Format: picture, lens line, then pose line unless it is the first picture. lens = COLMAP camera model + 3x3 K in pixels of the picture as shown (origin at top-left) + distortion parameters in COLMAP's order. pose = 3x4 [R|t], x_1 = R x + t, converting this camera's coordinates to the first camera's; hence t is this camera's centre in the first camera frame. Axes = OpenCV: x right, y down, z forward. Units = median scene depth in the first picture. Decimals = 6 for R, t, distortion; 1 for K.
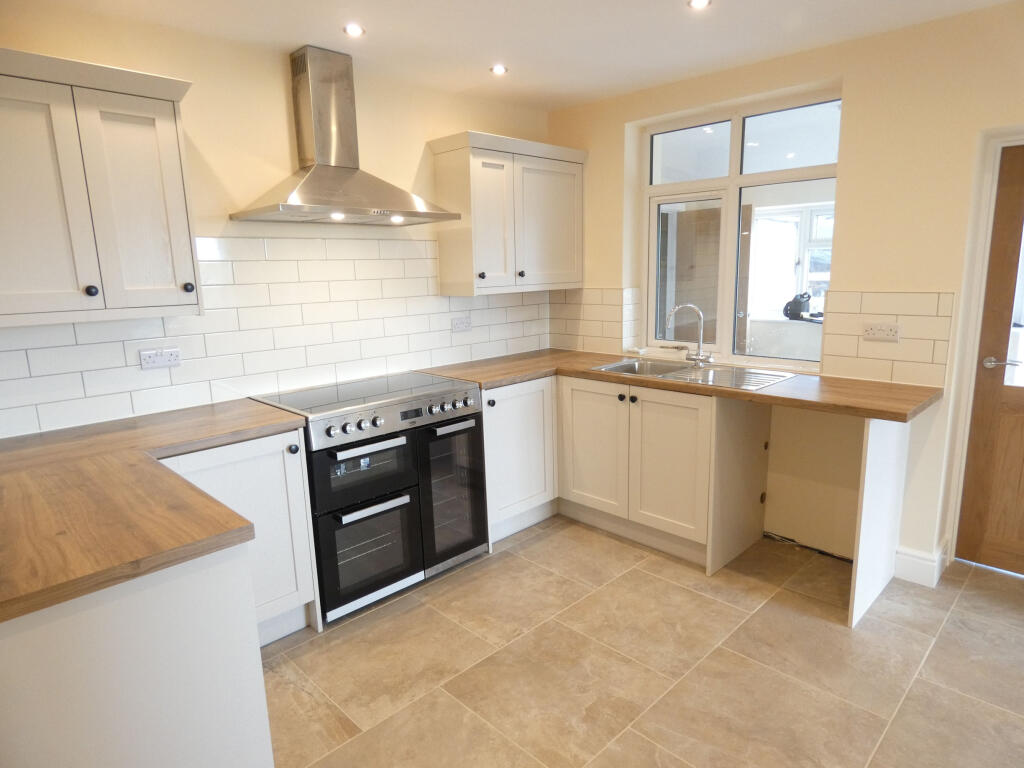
lens RADIAL K [[617.7, 0, 516.3], [0, 617.7, 384.4], [0, 0, 1]] dist [-0.002270, 0.026798]
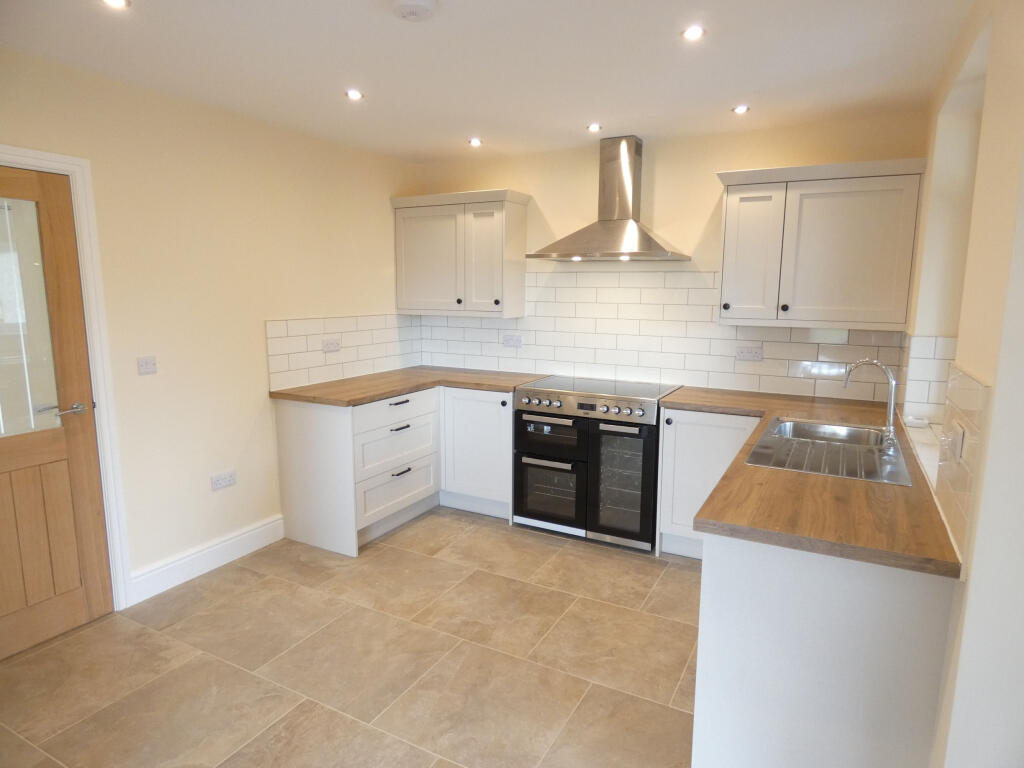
lens RADIAL K [[617.7, 0, 516.3], [0, 617.7, 384.4], [0, 0, 1]] dist [-0.002270, 0.026798]
pose [[0.291762, 0.179909, -0.939419, 1.031006], [-0.194125, 0.972849, 0.126021, -0.137381], [0.936584, 0.145597, 0.318765, 0.440762]]
